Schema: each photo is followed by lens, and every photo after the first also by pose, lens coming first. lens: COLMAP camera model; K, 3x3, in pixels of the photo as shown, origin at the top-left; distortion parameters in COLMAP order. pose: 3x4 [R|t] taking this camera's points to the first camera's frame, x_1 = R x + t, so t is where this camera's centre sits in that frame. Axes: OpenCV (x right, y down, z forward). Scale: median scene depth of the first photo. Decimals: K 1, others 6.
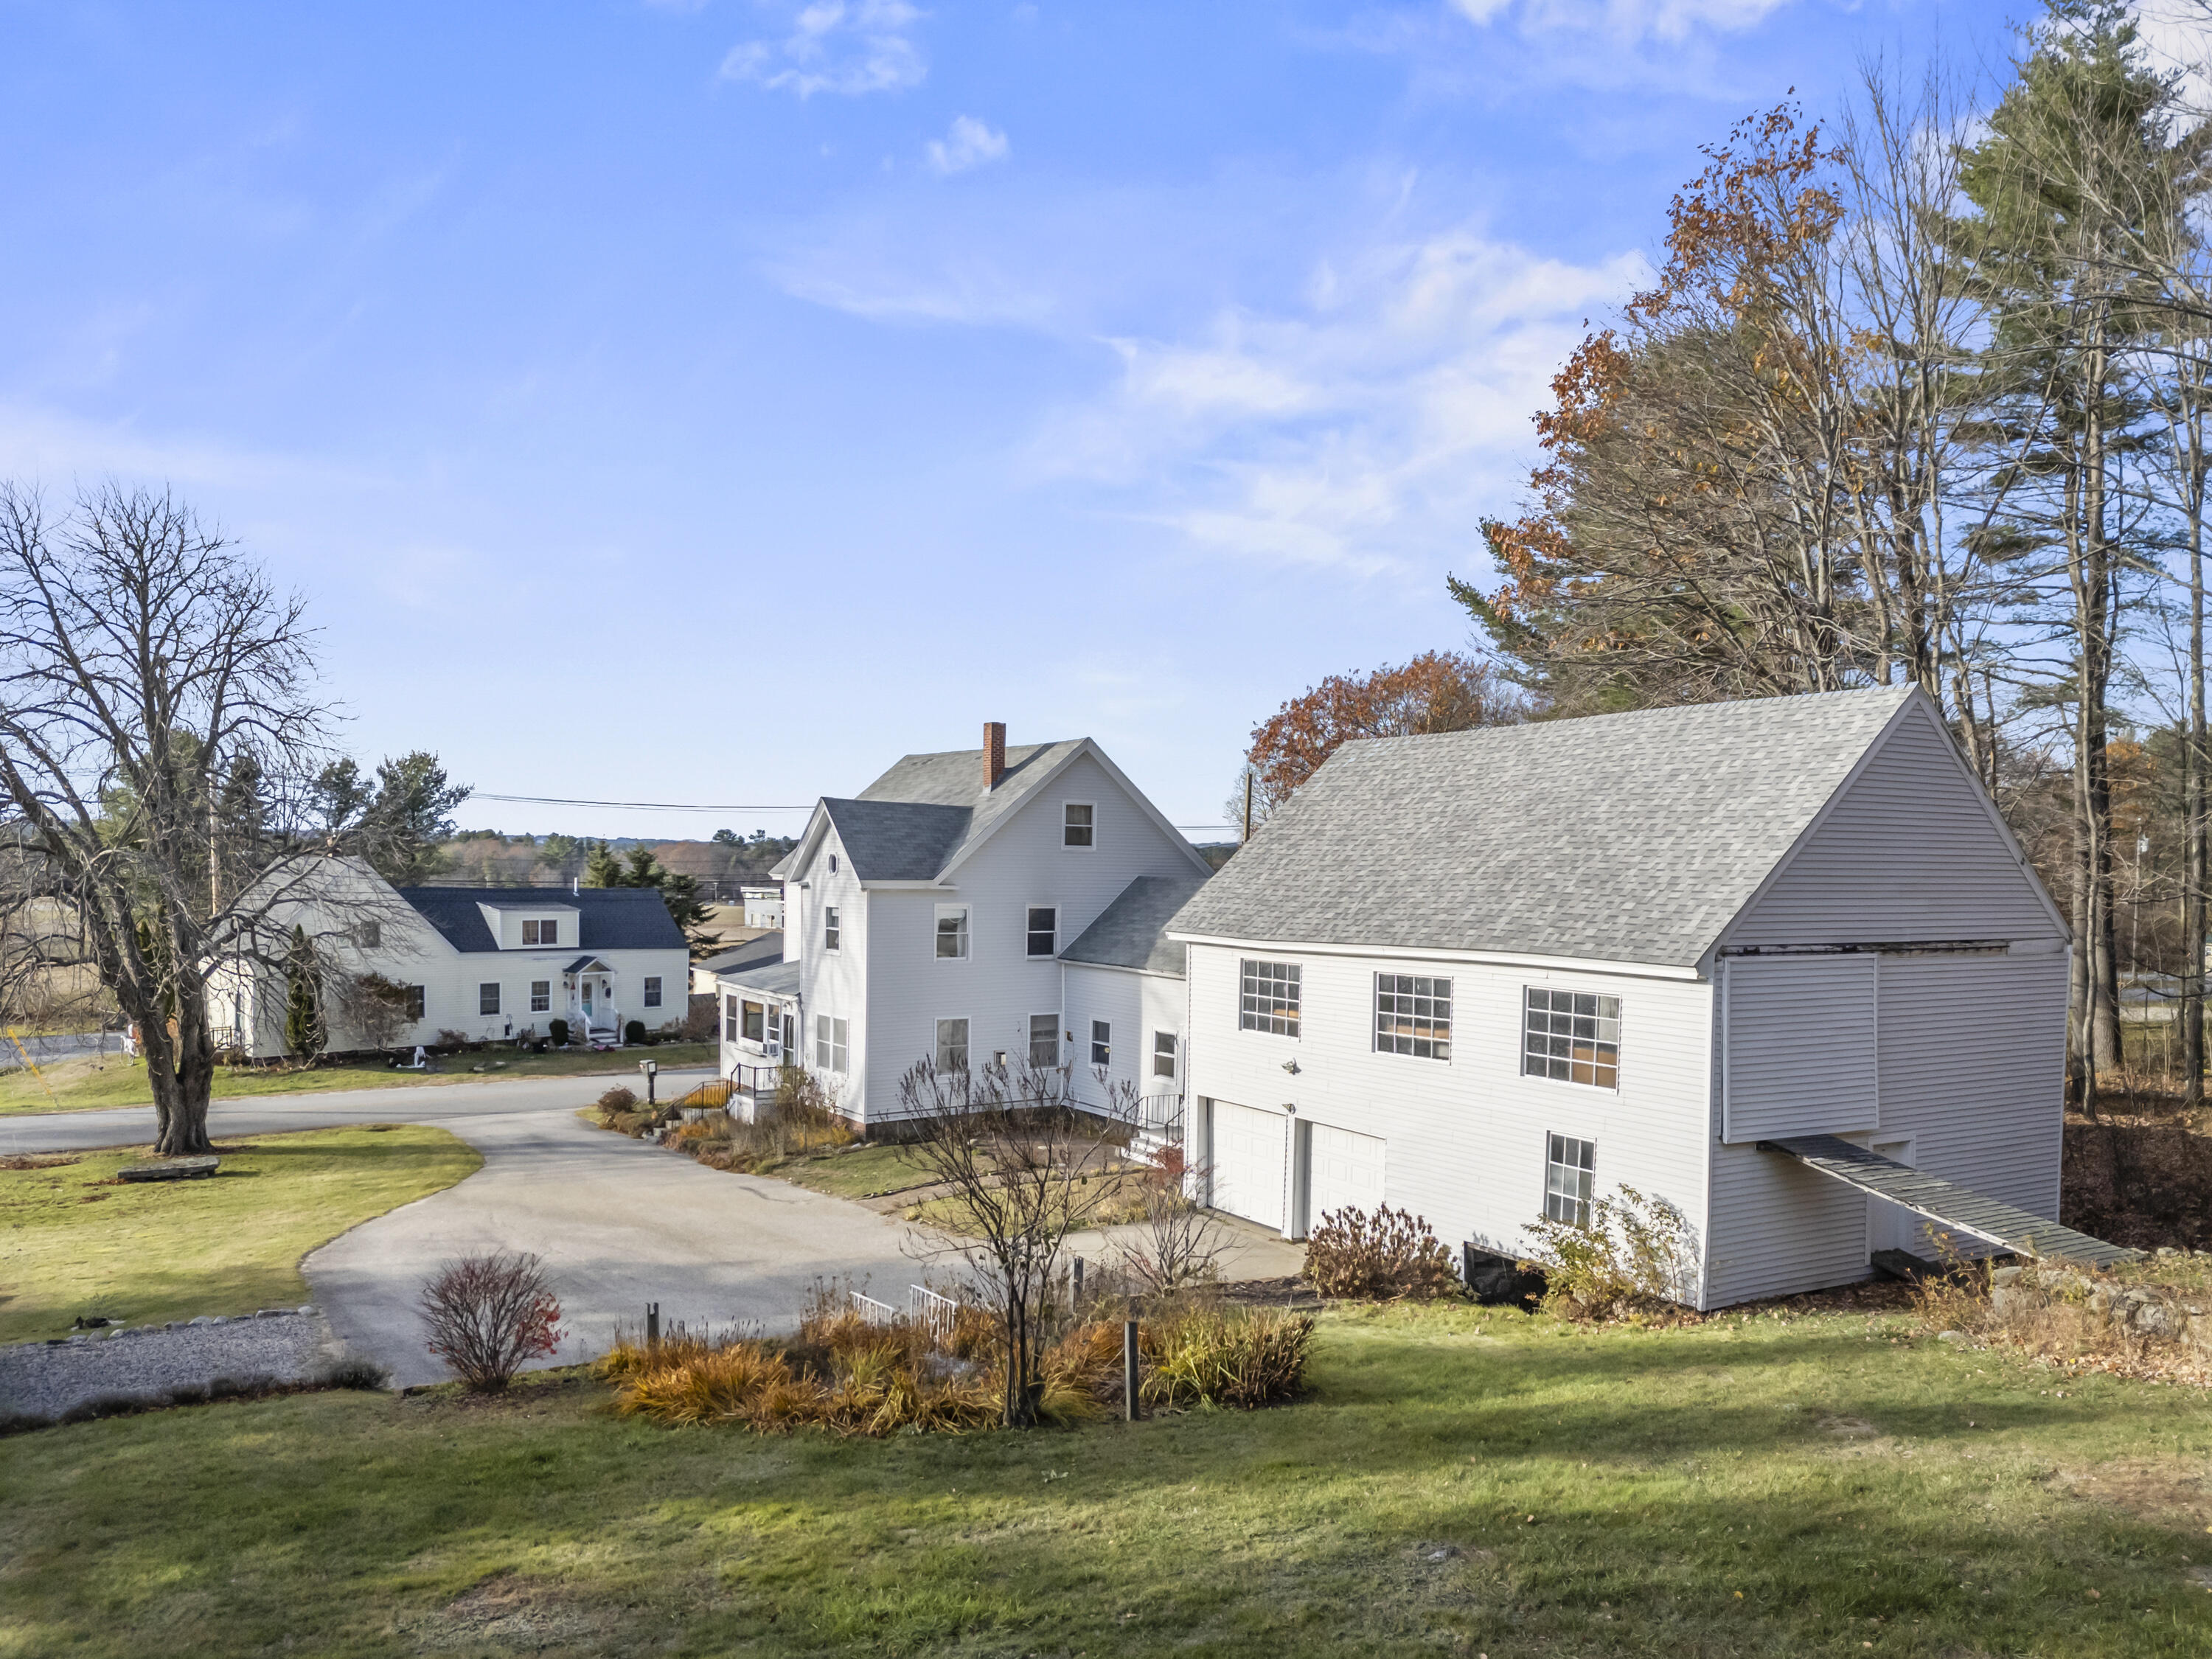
lens RADIAL K [[1628.0, 0, 1098.4], [0, 1628.0, 899.9], [0, 0, 1]] dist [0.078337, -0.082003]
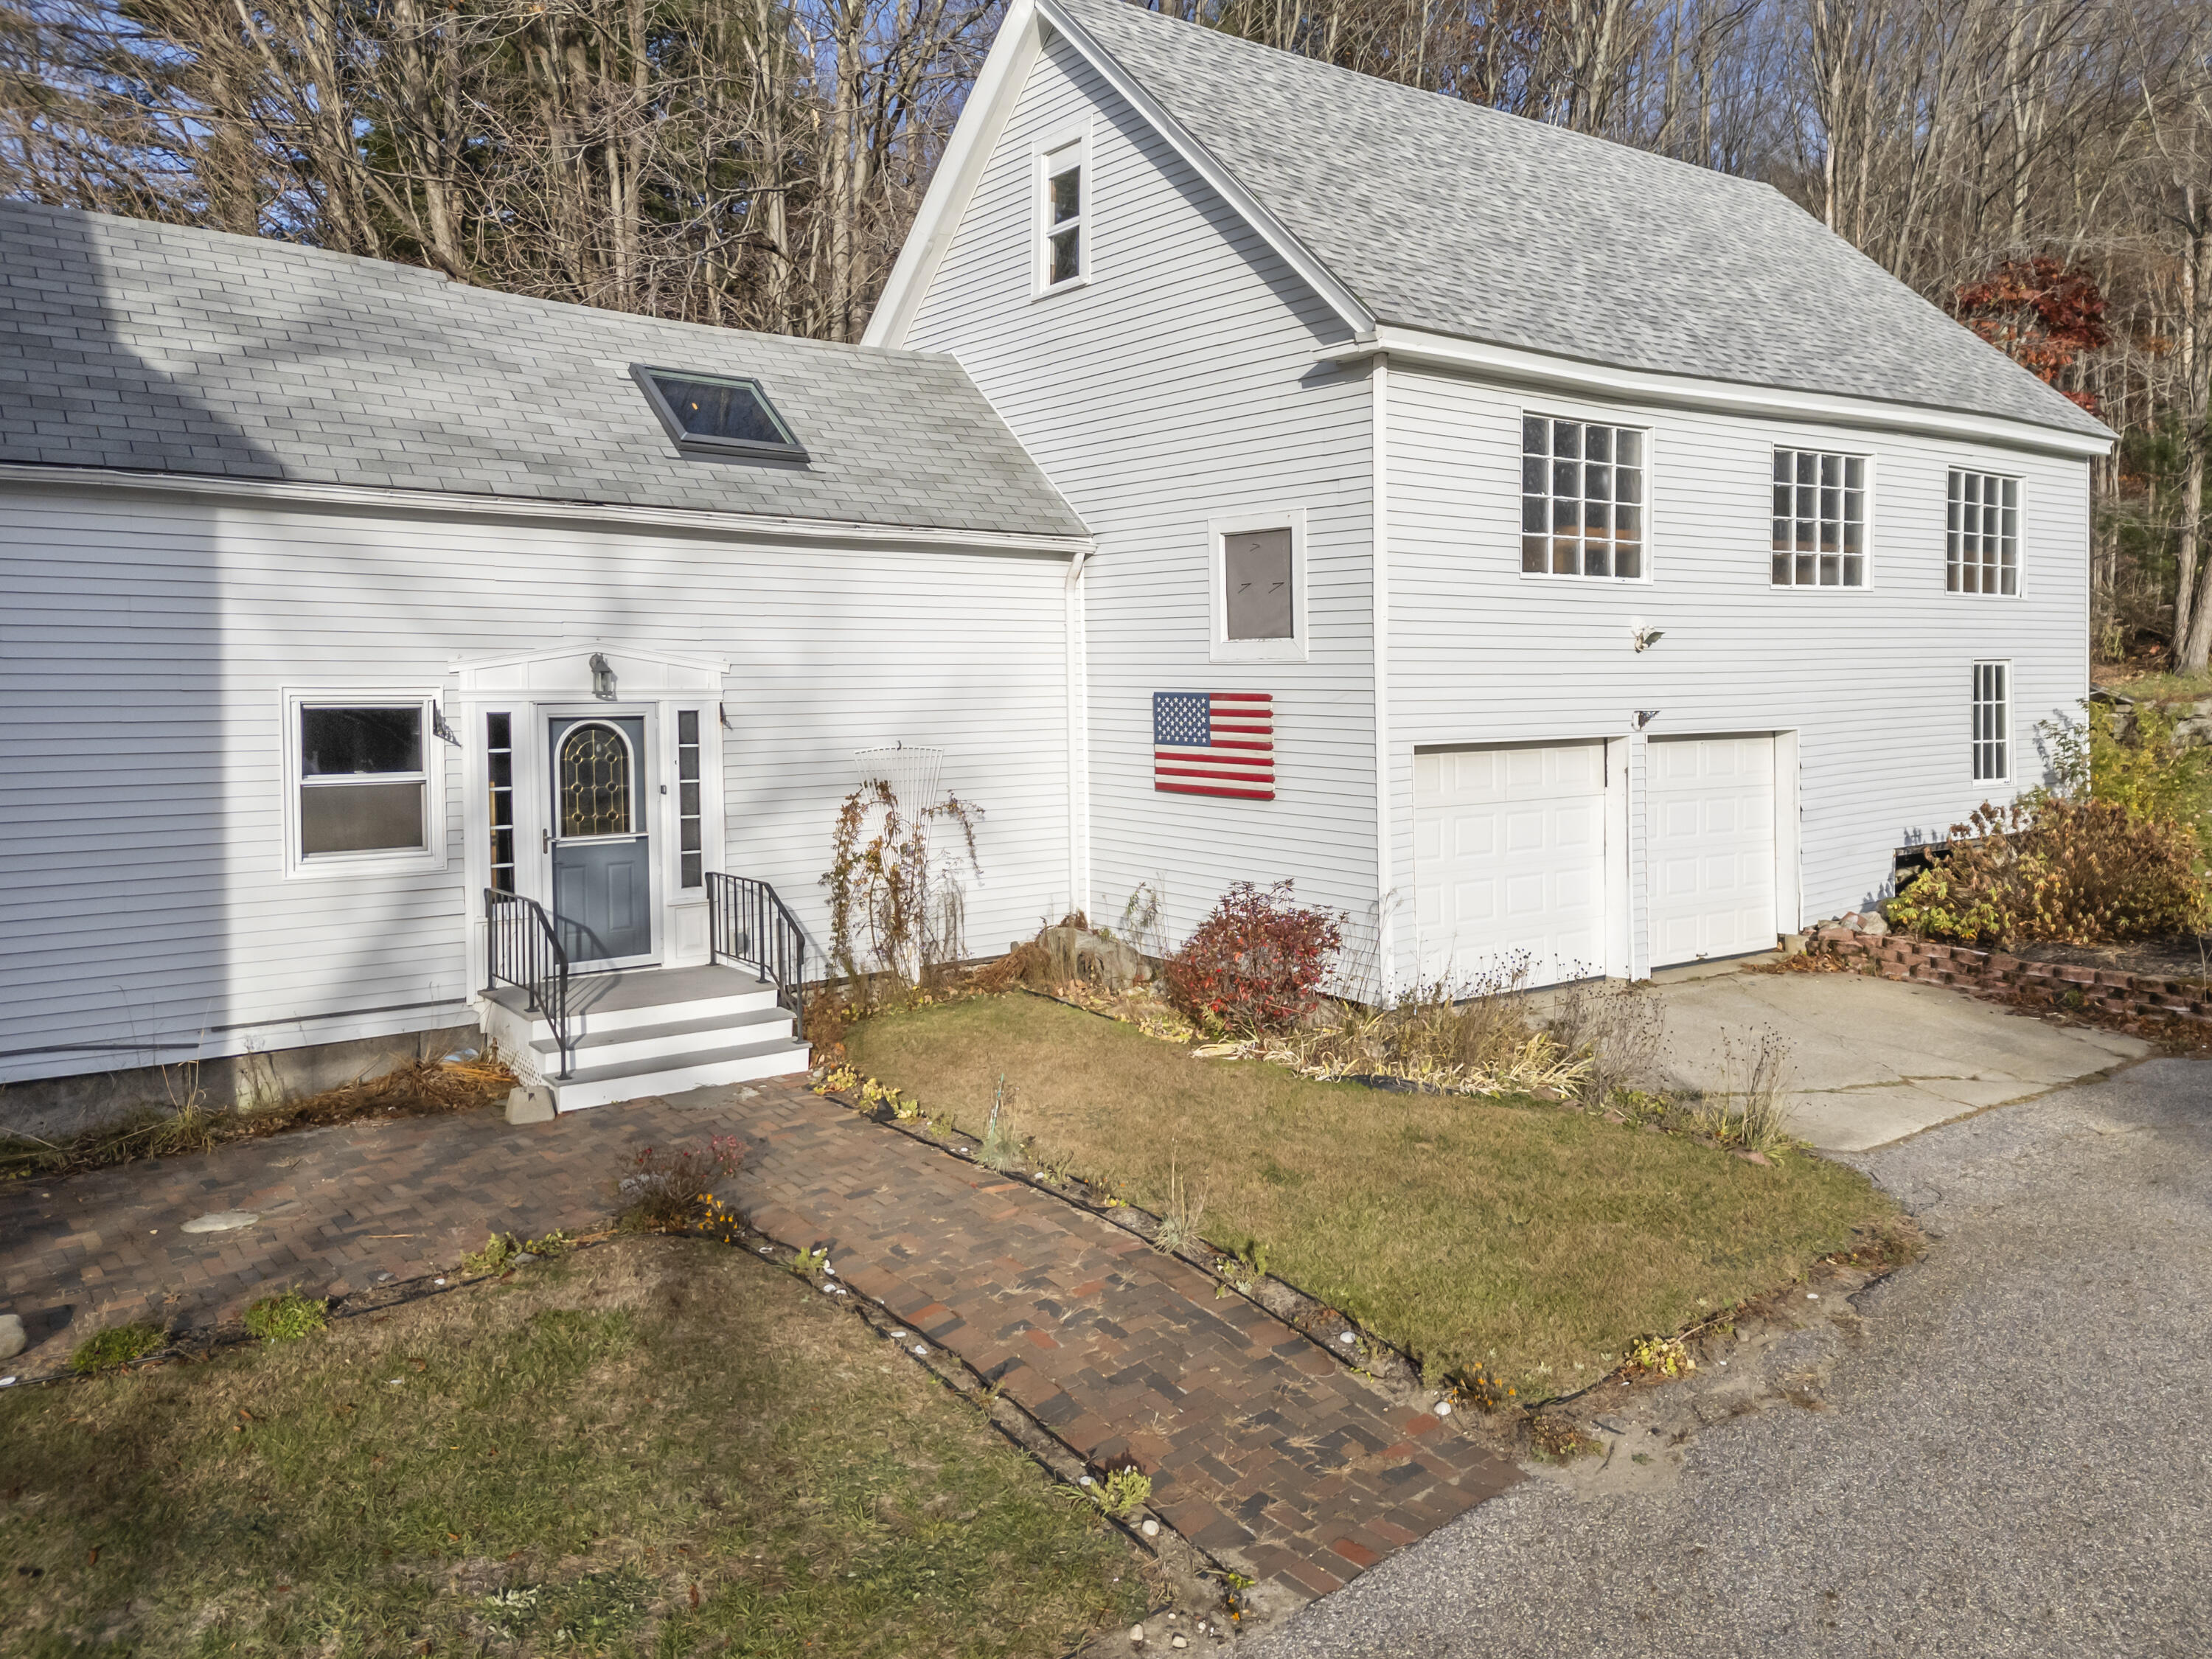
lens RADIAL K [[1653.6, 0, 1100.5], [0, 1653.6, 752.6], [0, 0, 1]] dist [0.103954, -0.093409]
pose [[-0.104909, -0.061555, 0.992575, -0.419232], [0.026350, 0.997560, 0.064649, 0.112698], [-0.994133, 0.032937, -0.103031, 1.363958]]
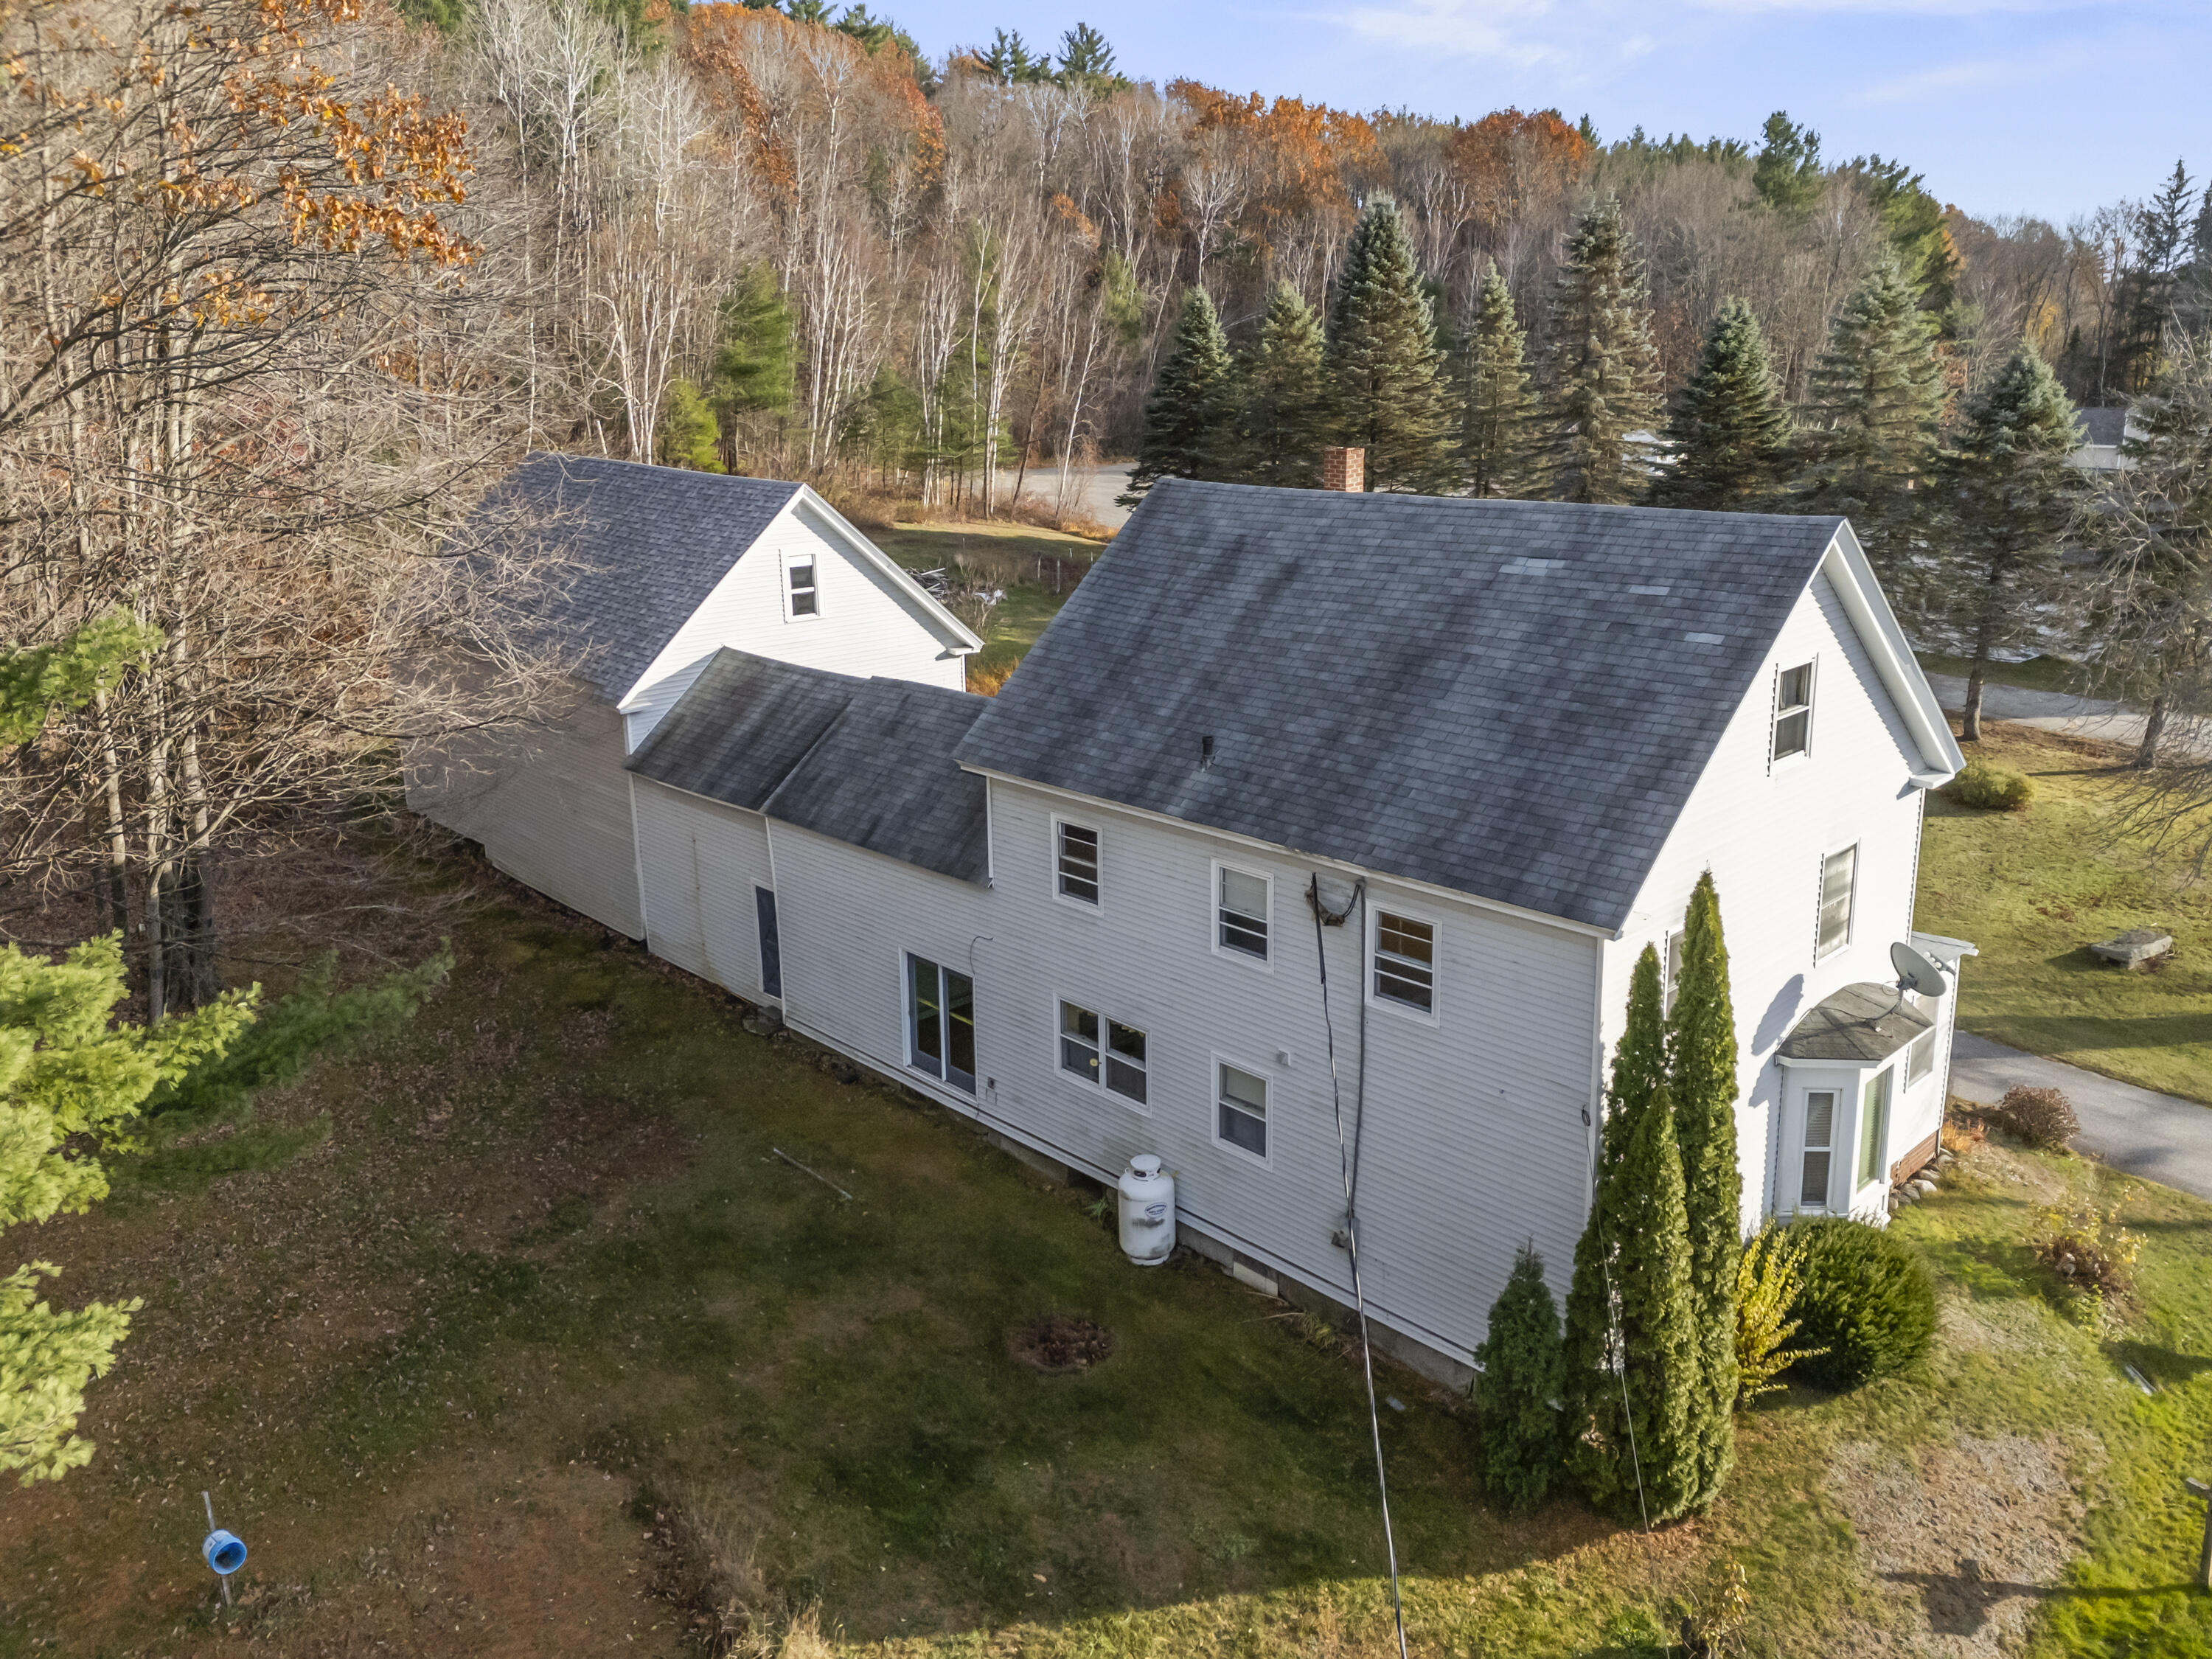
lens RADIAL K [[1643.1, 0, 1129.3], [0, 1643.1, 739.1], [0, 0, 1]] dist [0.072914, -0.056799]
pose [[-0.976915, 0.055243, -0.206360, 0.225919], [0.000543, 0.966624, 0.256199, -0.267776], [0.213626, 0.250173, -0.944340, 2.664079]]
